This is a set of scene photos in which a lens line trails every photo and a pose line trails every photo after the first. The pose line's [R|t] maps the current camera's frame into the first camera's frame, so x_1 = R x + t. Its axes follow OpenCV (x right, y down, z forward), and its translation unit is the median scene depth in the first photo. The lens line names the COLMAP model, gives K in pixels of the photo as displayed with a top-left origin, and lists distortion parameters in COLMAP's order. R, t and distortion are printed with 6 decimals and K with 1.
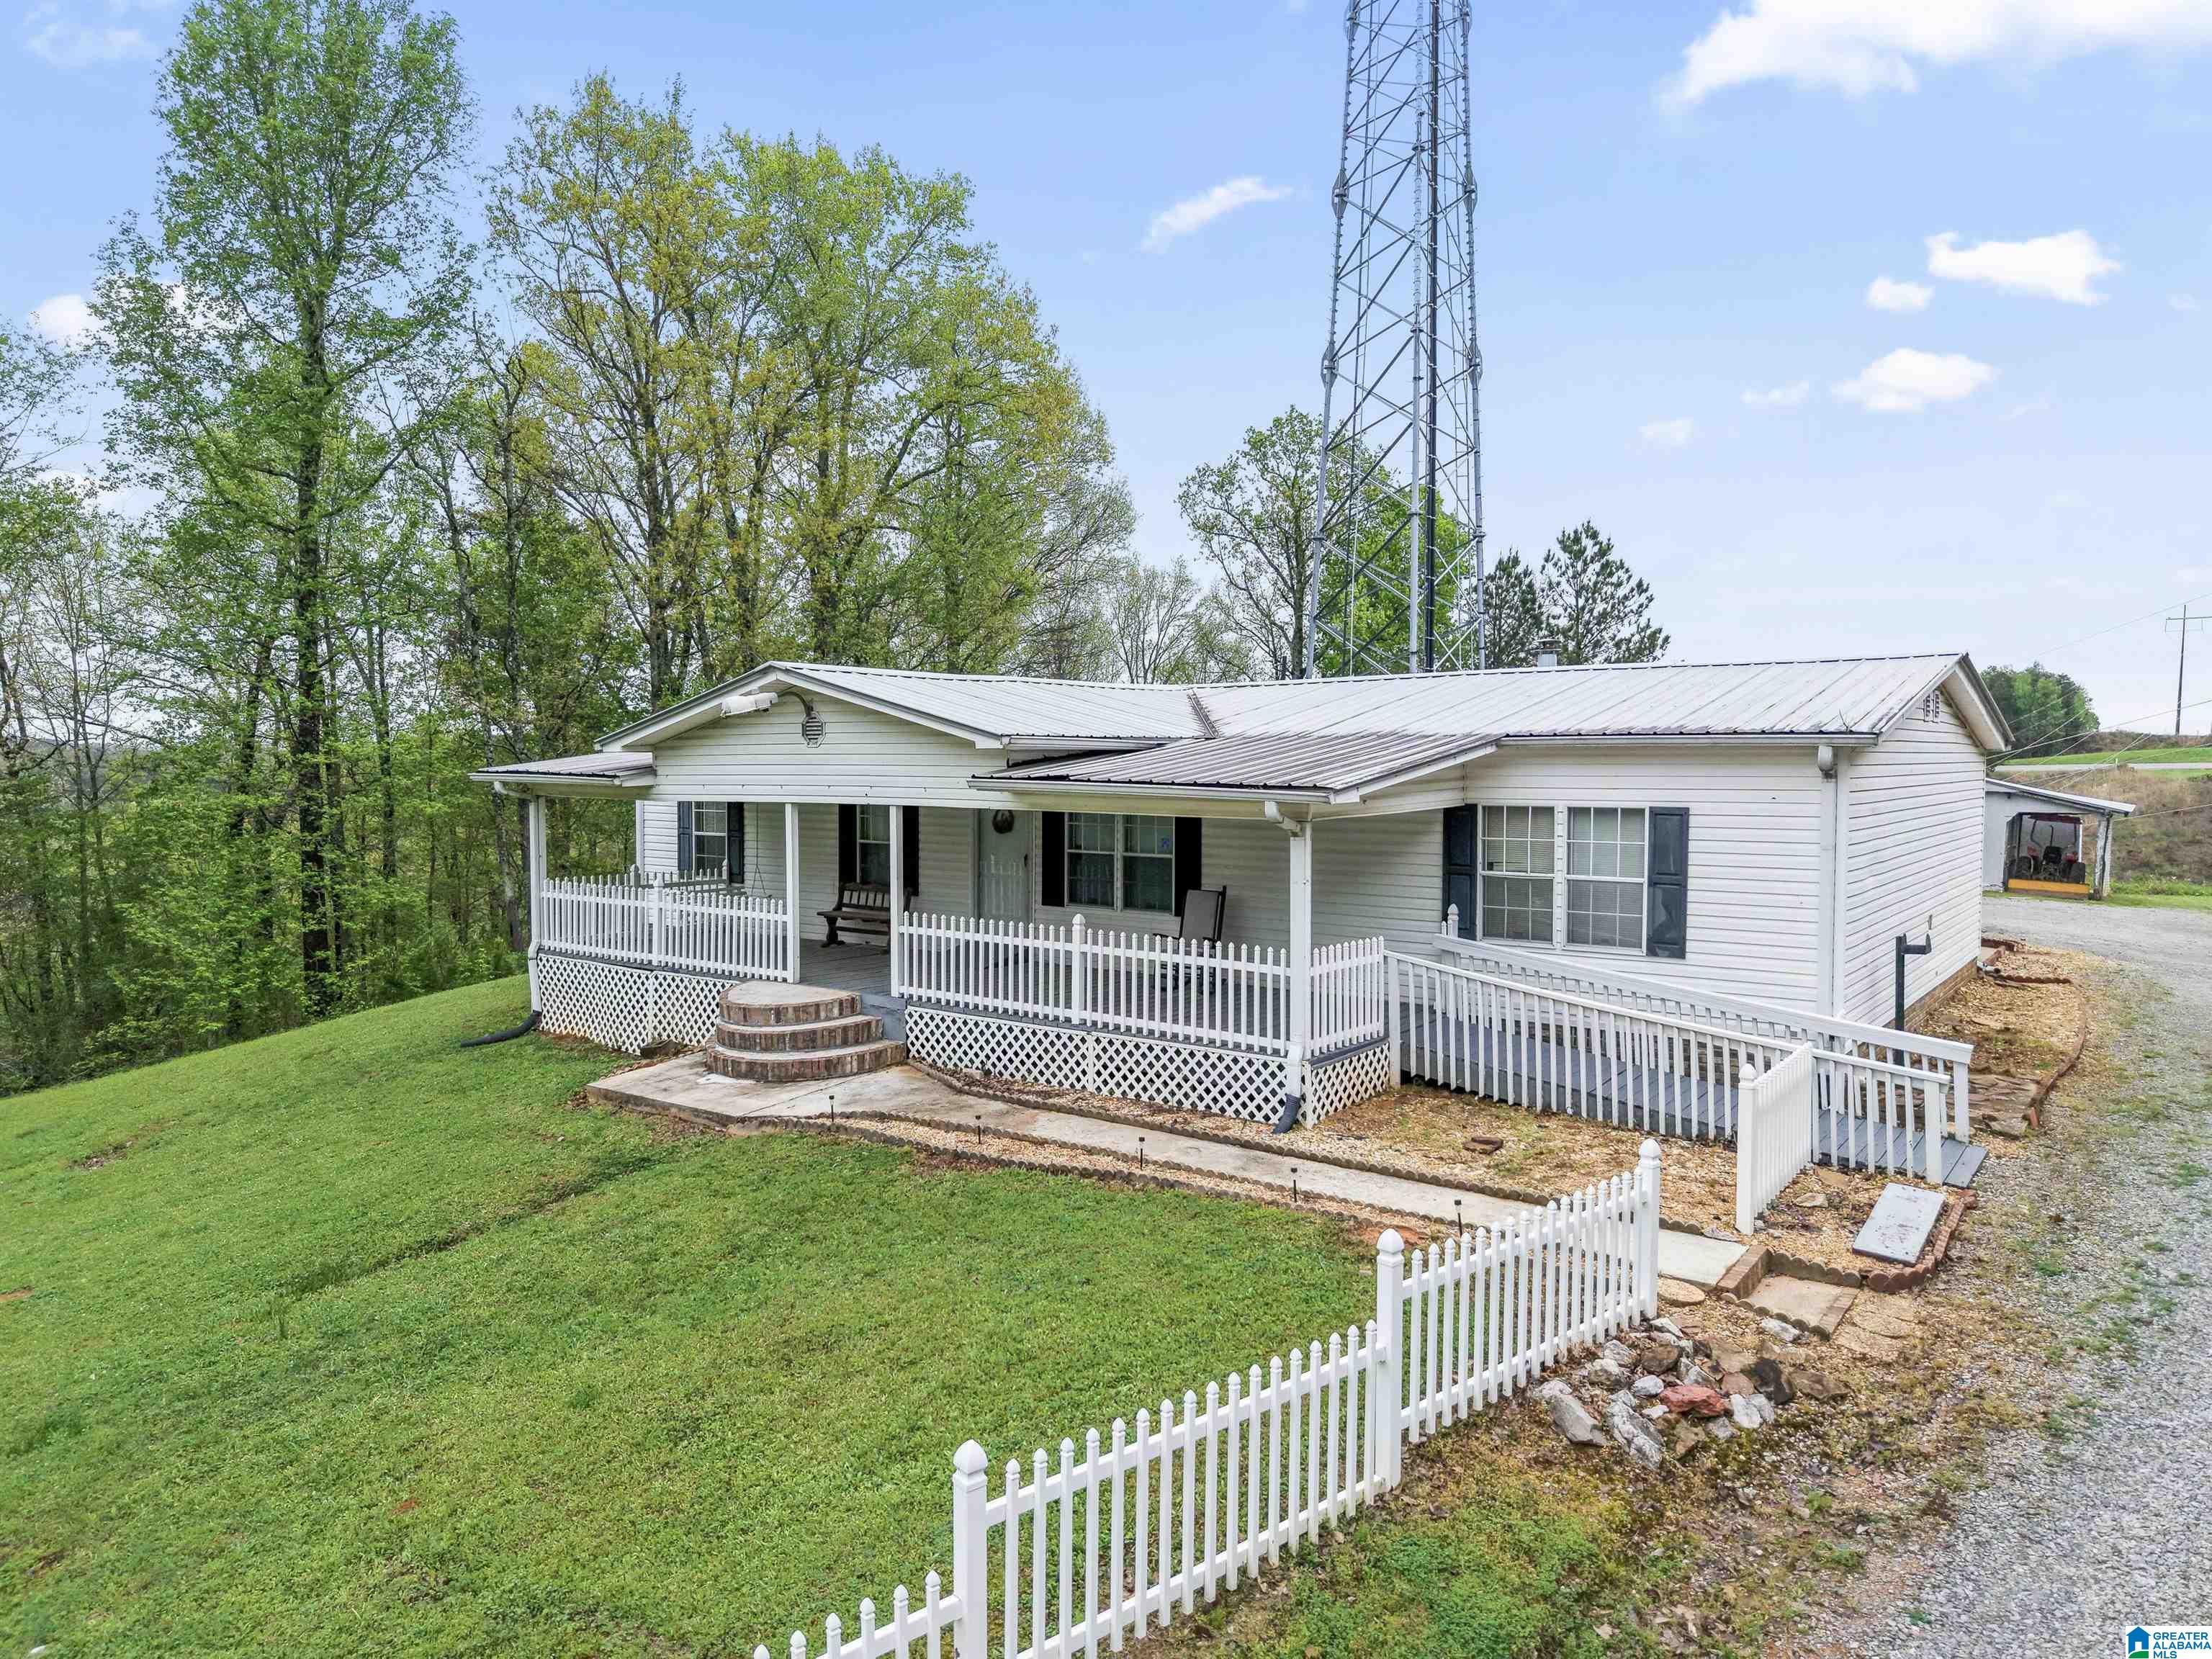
lens RADIAL K [[1499.5, 0, 1103.4], [0, 1499.5, 750.5], [0, 0, 1]] dist [0.124312, -0.076795]
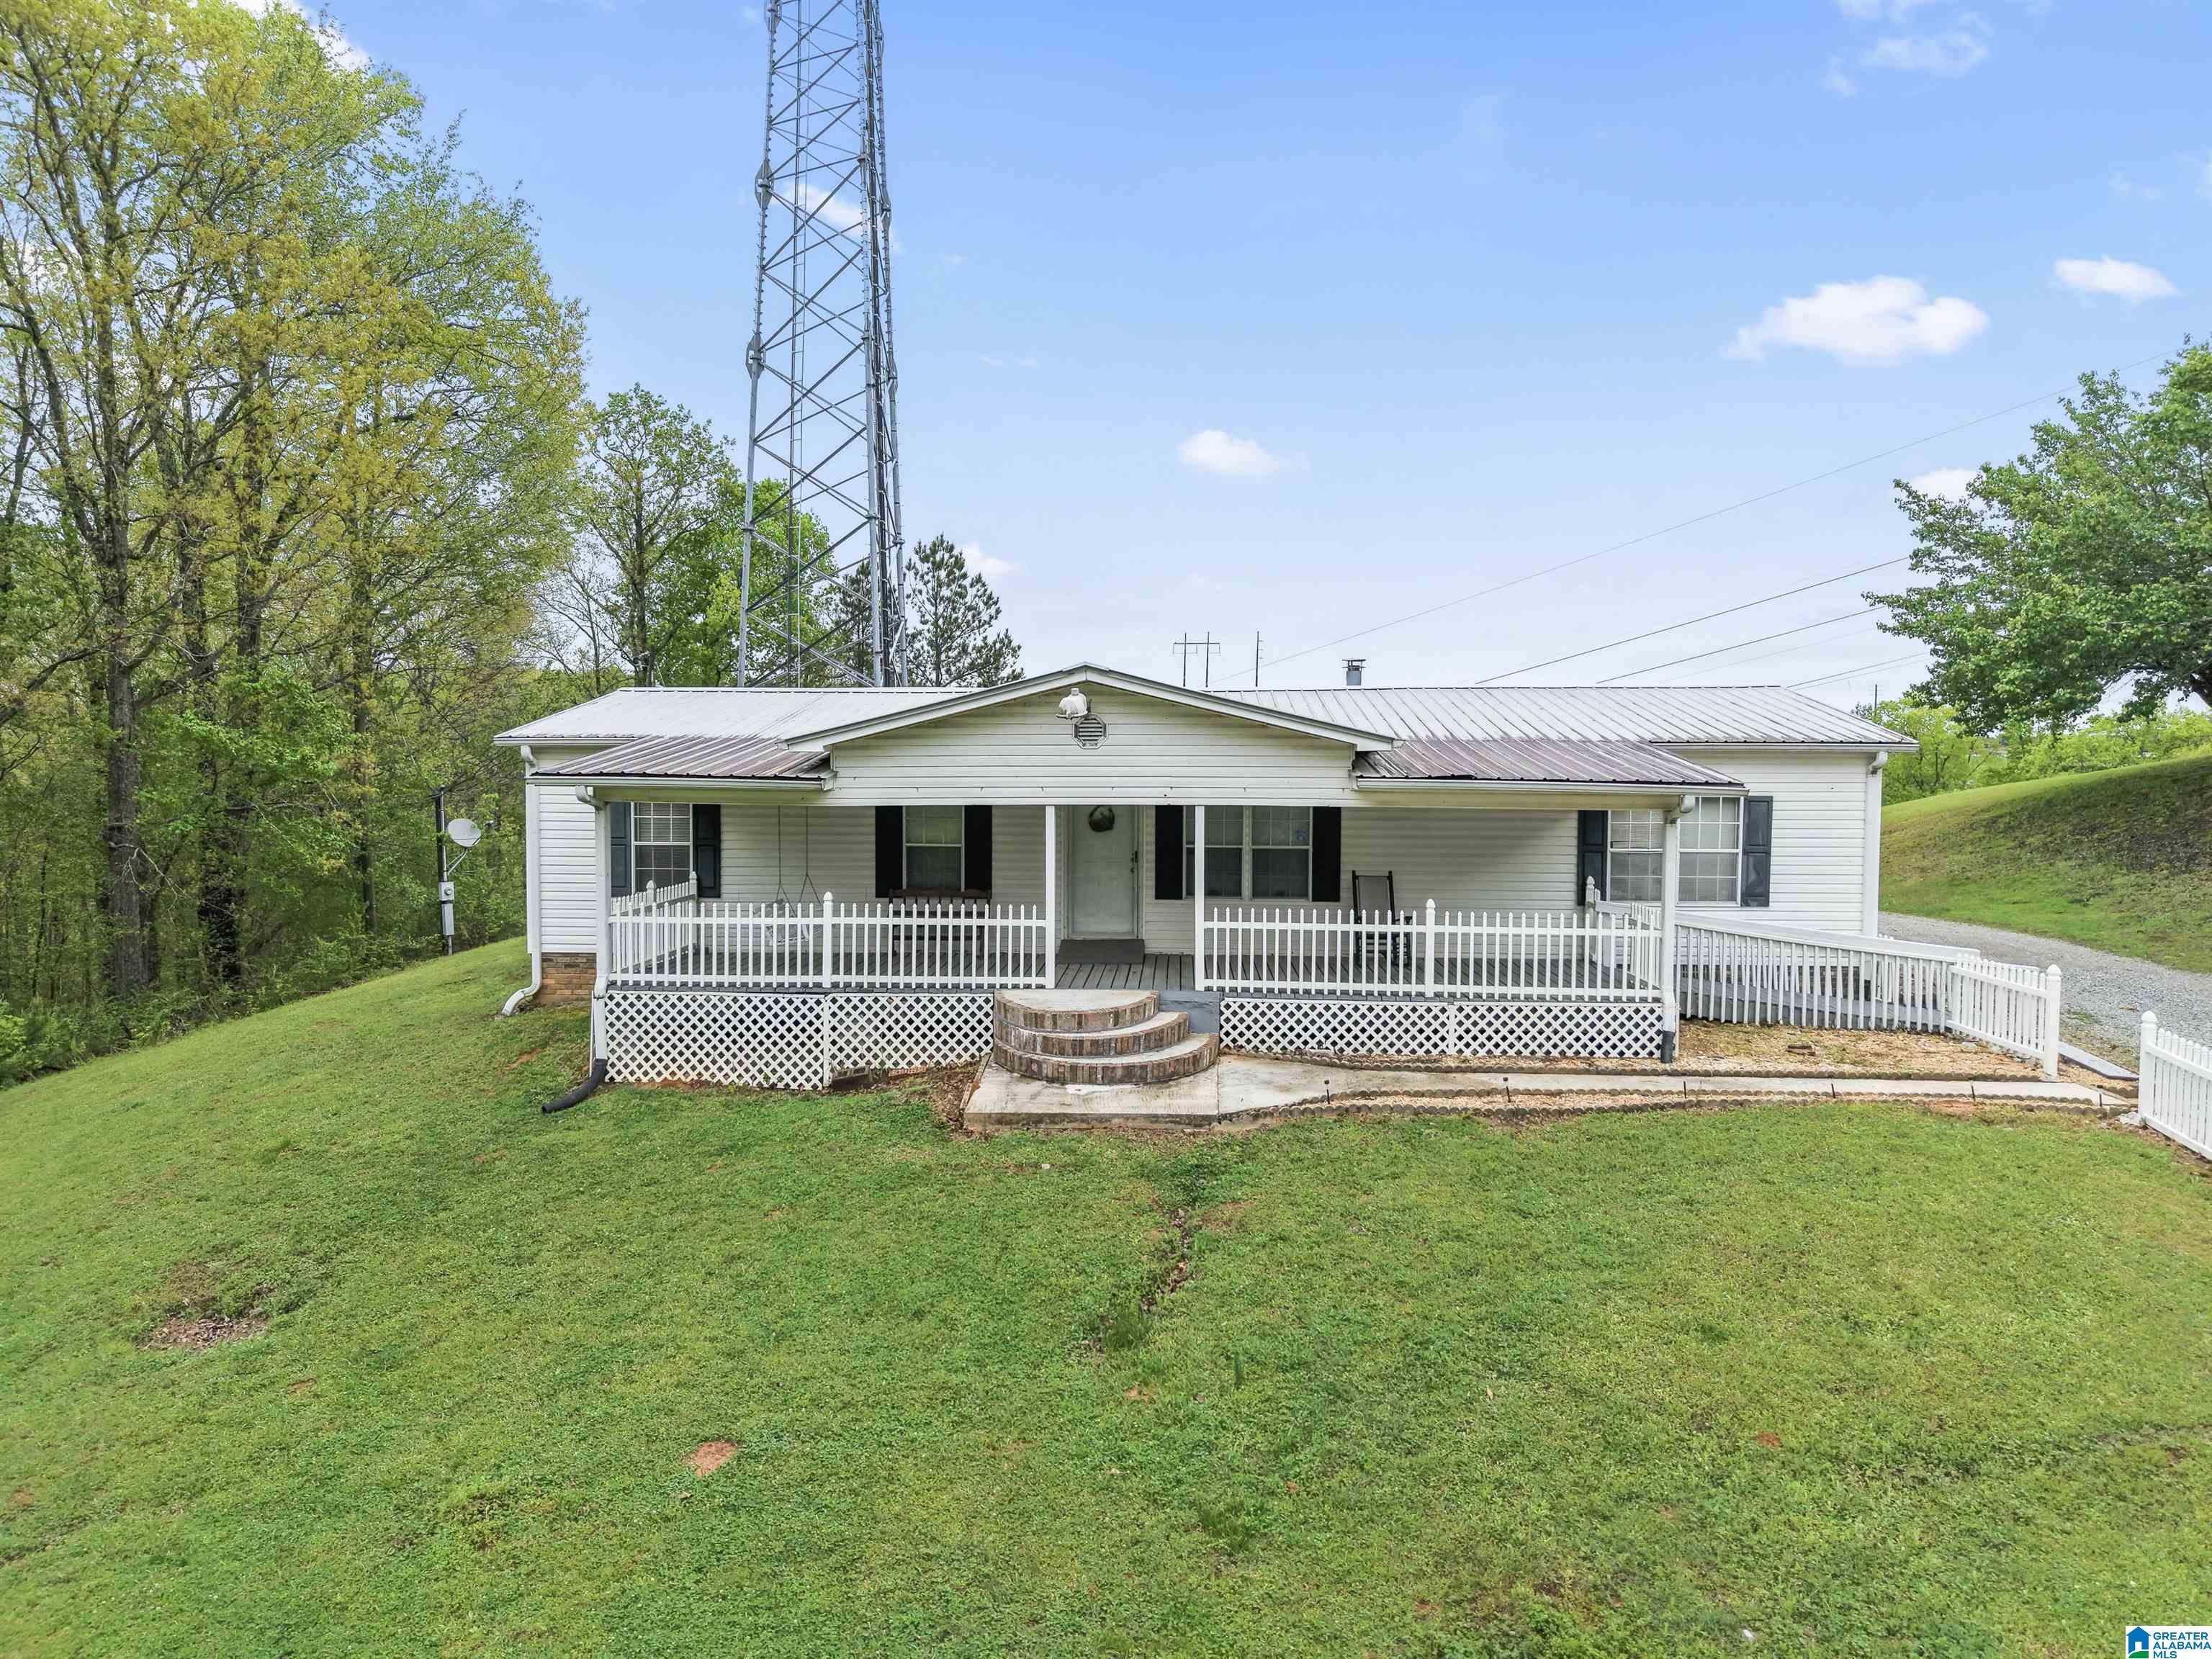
lens RADIAL K [[1499.5, 0, 1103.4], [0, 1499.5, 750.5], [0, 0, 1]] dist [0.124312, -0.076795]
pose [[0.825712, 0.001716, 0.564090, -0.768491], [-0.003896, 0.999989, 0.002661, -0.003329], [-0.564079, -0.004395, 0.825709, 0.187575]]
